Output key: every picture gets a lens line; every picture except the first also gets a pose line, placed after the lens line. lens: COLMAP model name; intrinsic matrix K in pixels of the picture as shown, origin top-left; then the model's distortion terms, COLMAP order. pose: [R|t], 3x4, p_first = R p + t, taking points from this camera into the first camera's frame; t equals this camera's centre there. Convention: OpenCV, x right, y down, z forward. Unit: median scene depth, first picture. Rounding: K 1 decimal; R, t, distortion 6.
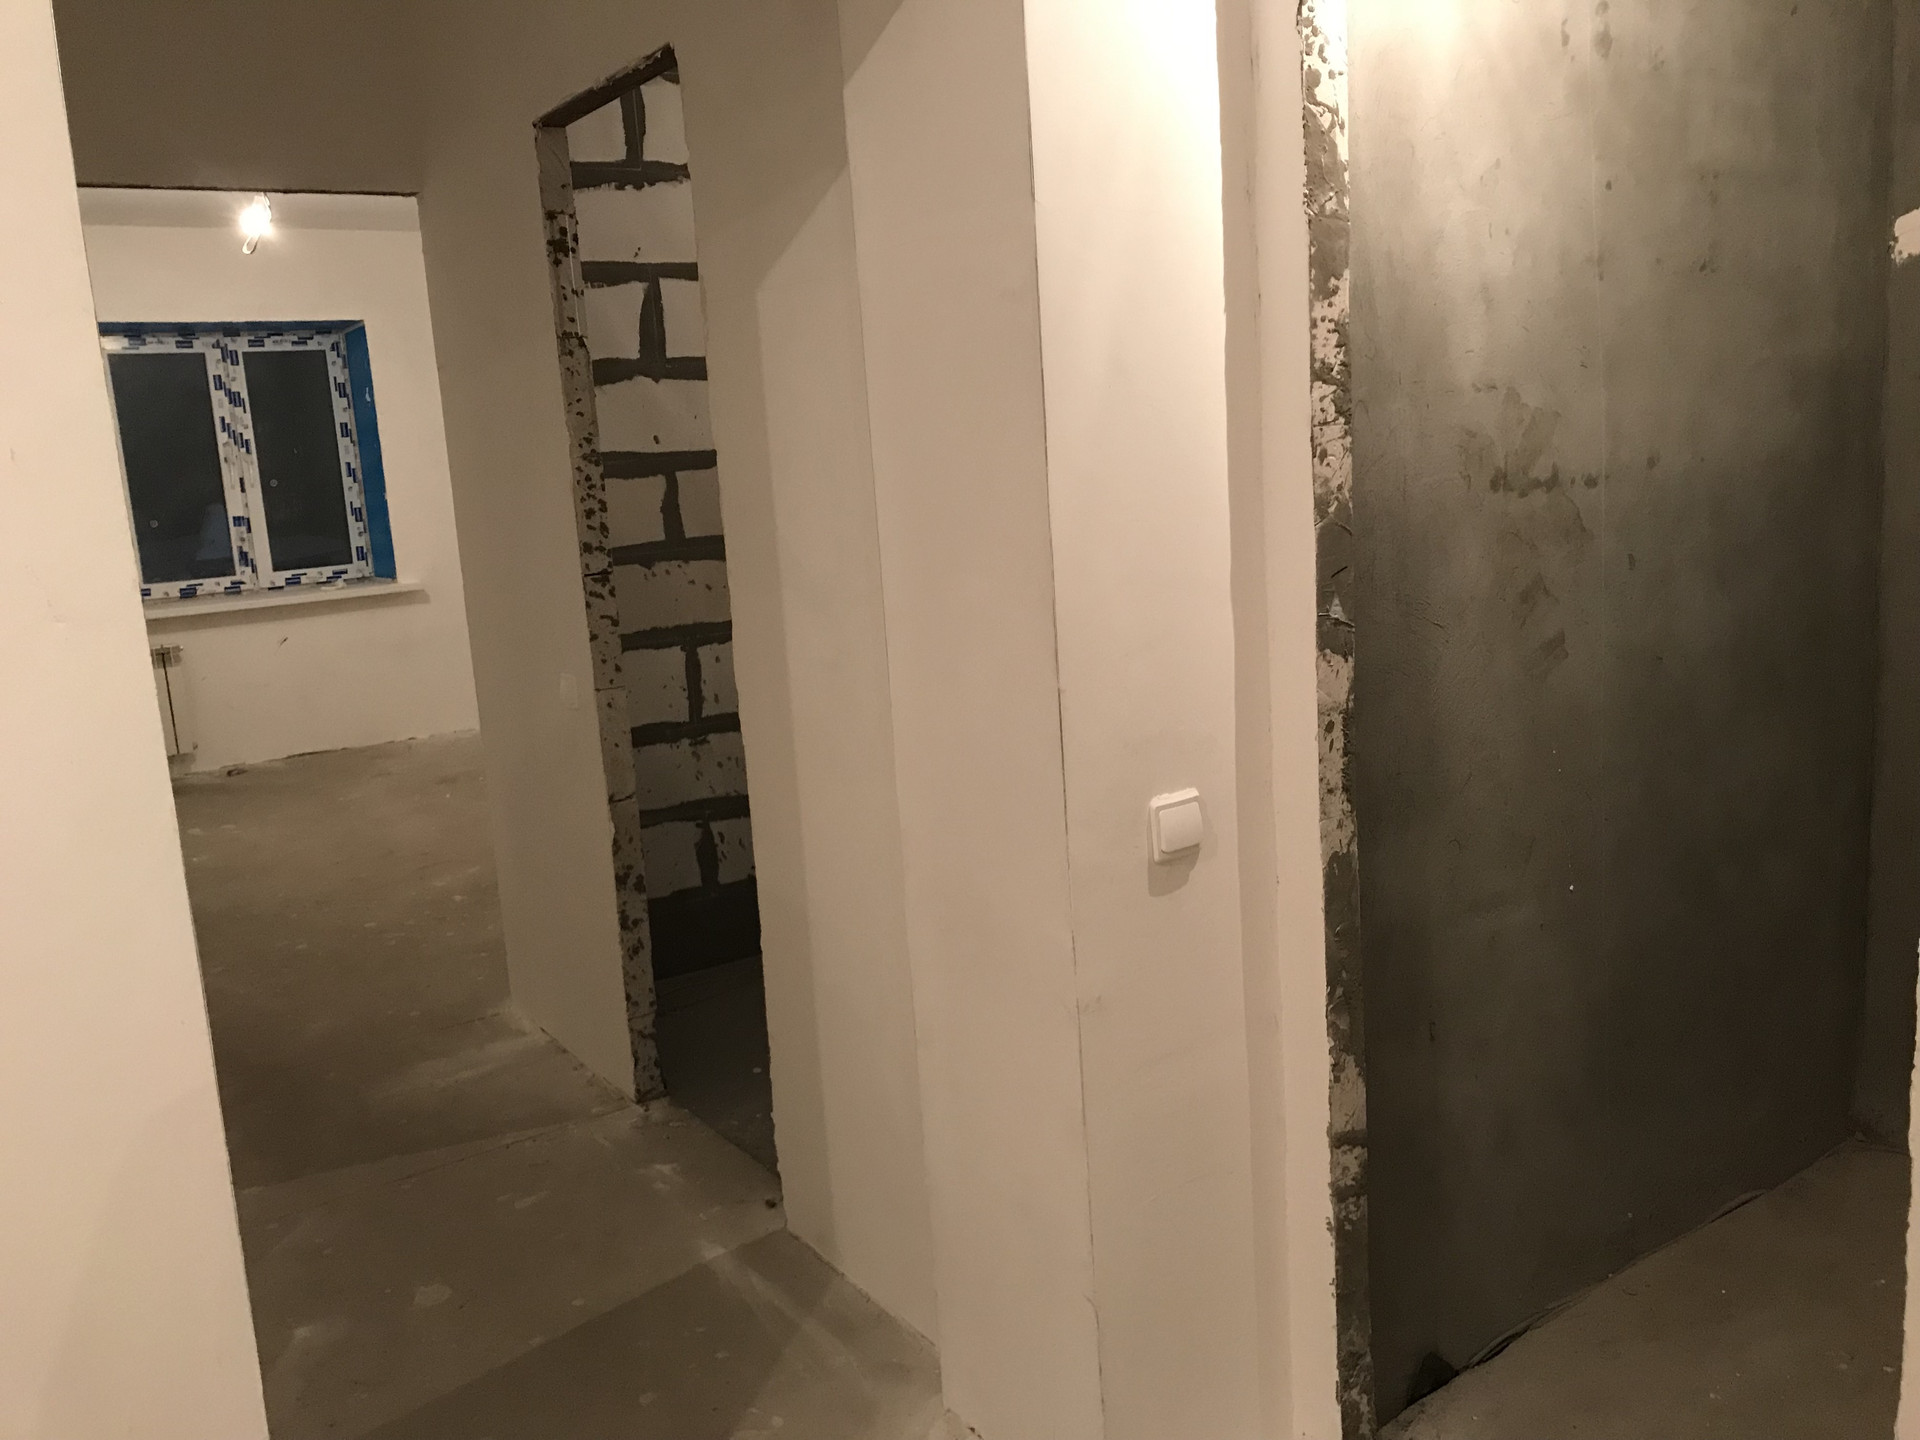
lens RADIAL K [[1553.3, 0, 948.7], [0, 1553.3, 703.7], [0, 0, 1]] dist [0.005784, 0.004652]
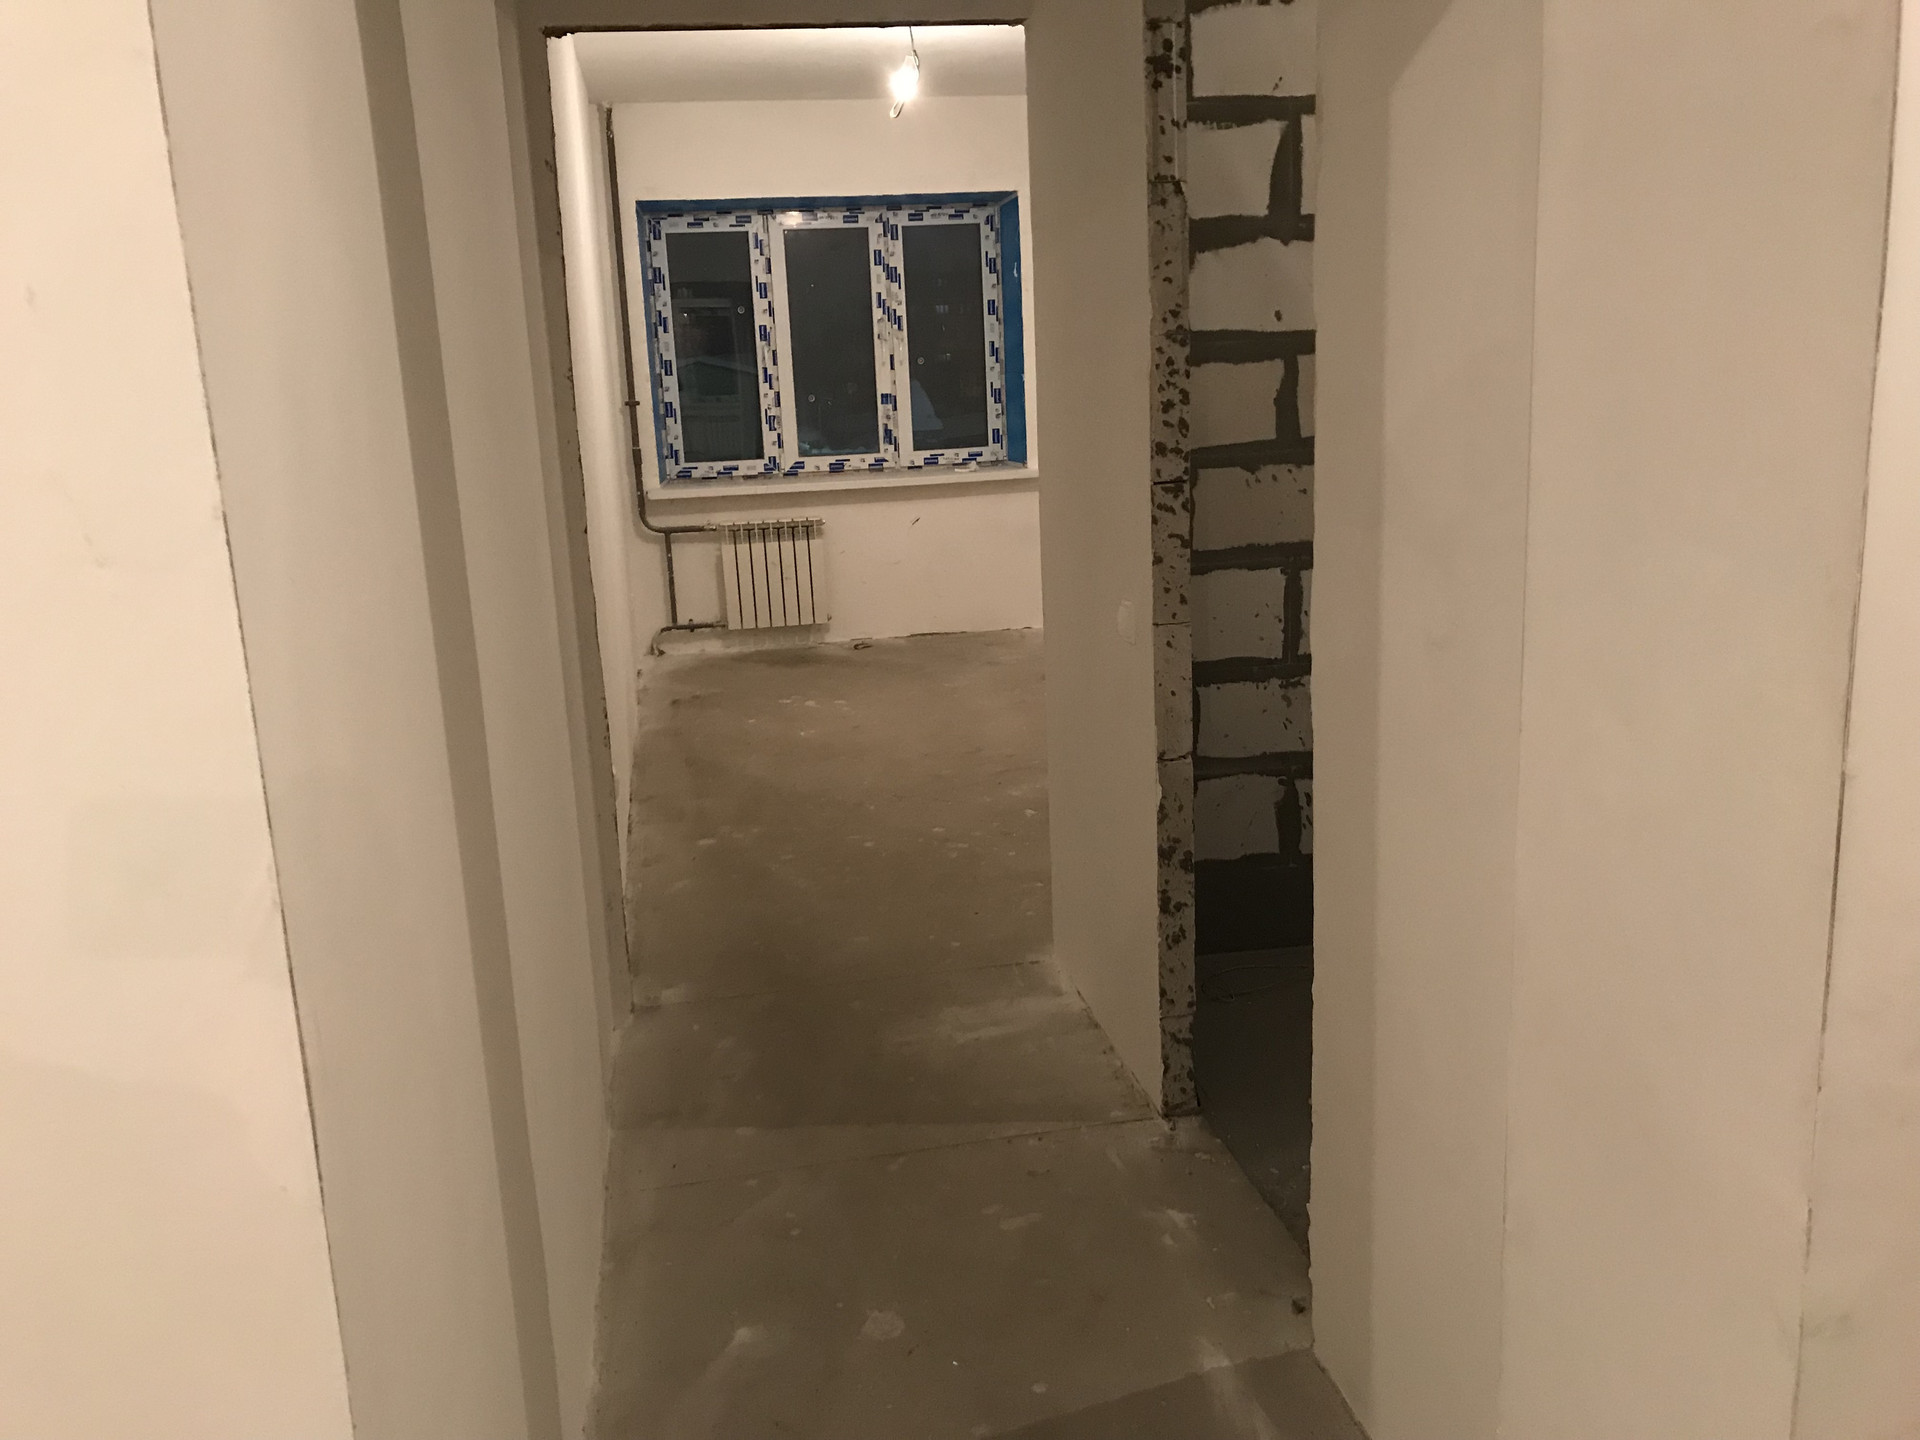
lens RADIAL K [[1544.2, 0, 964.6], [0, 1544.2, 706.9], [0, 0, 1]] dist [0.135164, -0.381852]
pose [[0.917225, 0.108504, -0.383308, -0.000338], [-0.080360, 0.992808, 0.088741, -0.023686], [0.390180, -0.050593, 0.919347, 0.161663]]
